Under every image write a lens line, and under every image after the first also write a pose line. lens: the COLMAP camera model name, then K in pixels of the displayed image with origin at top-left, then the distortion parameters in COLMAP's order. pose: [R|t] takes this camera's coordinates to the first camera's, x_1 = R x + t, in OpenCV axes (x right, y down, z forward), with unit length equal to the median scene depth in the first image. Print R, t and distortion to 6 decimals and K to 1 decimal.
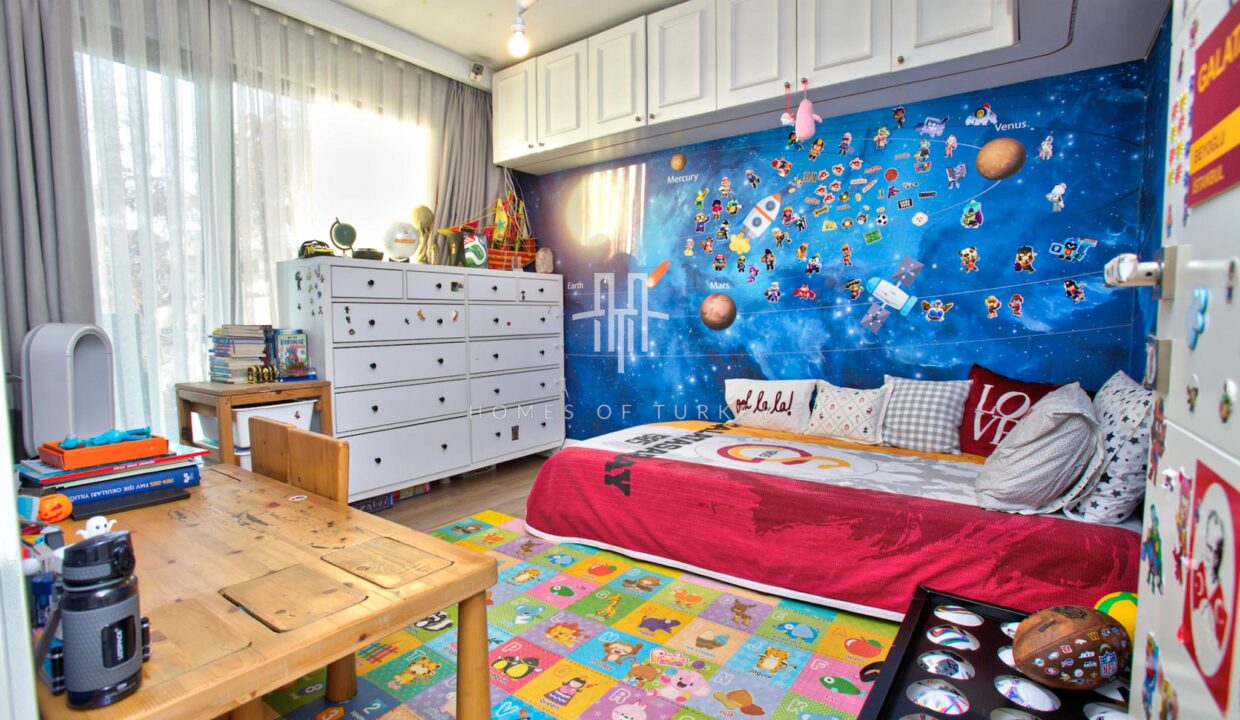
lens RADIAL K [[564.8, 0, 617.0], [0, 564.8, 359.0], [0, 0, 1]] dist [-0.078317, 0.030674]
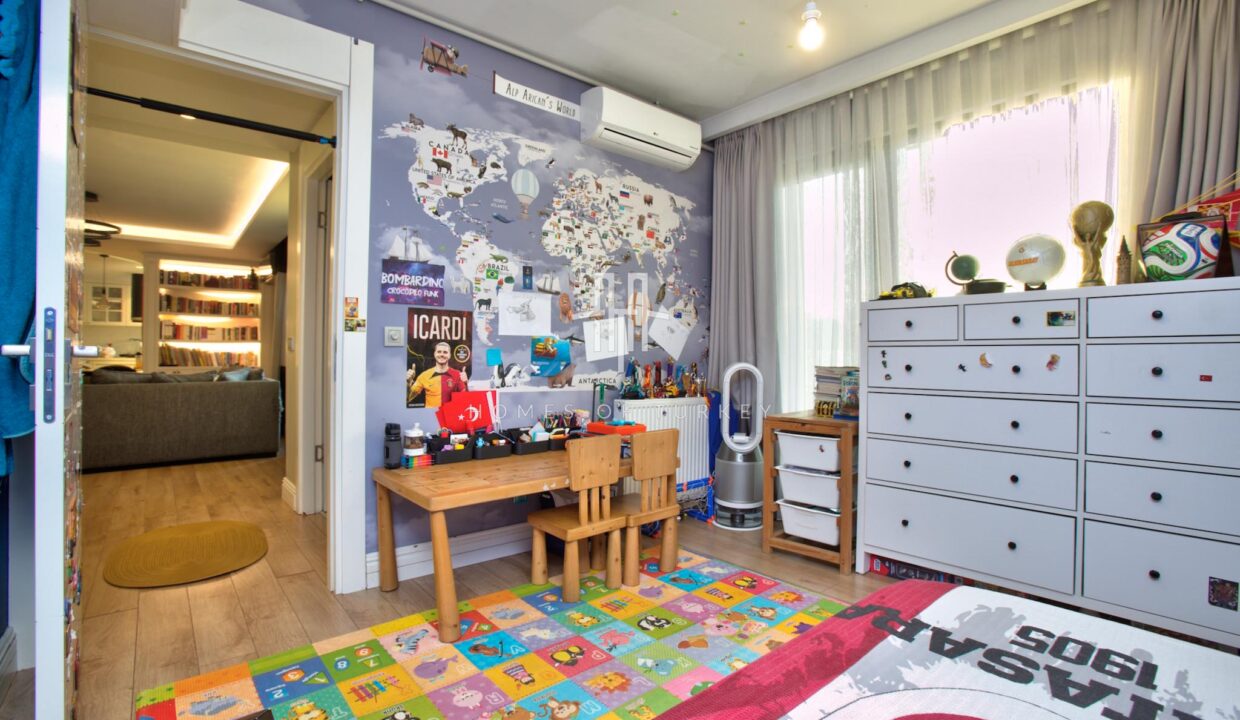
lens RADIAL K [[564.8, 0, 617.0], [0, 564.8, 359.0], [0, 0, 1]] dist [-0.078317, 0.030674]
pose [[-0.209297, 0.007113, -0.977826, 0.545201], [-0.075623, 0.996861, 0.023438, -0.066621], [0.974924, 0.078852, -0.208102, 0.740369]]
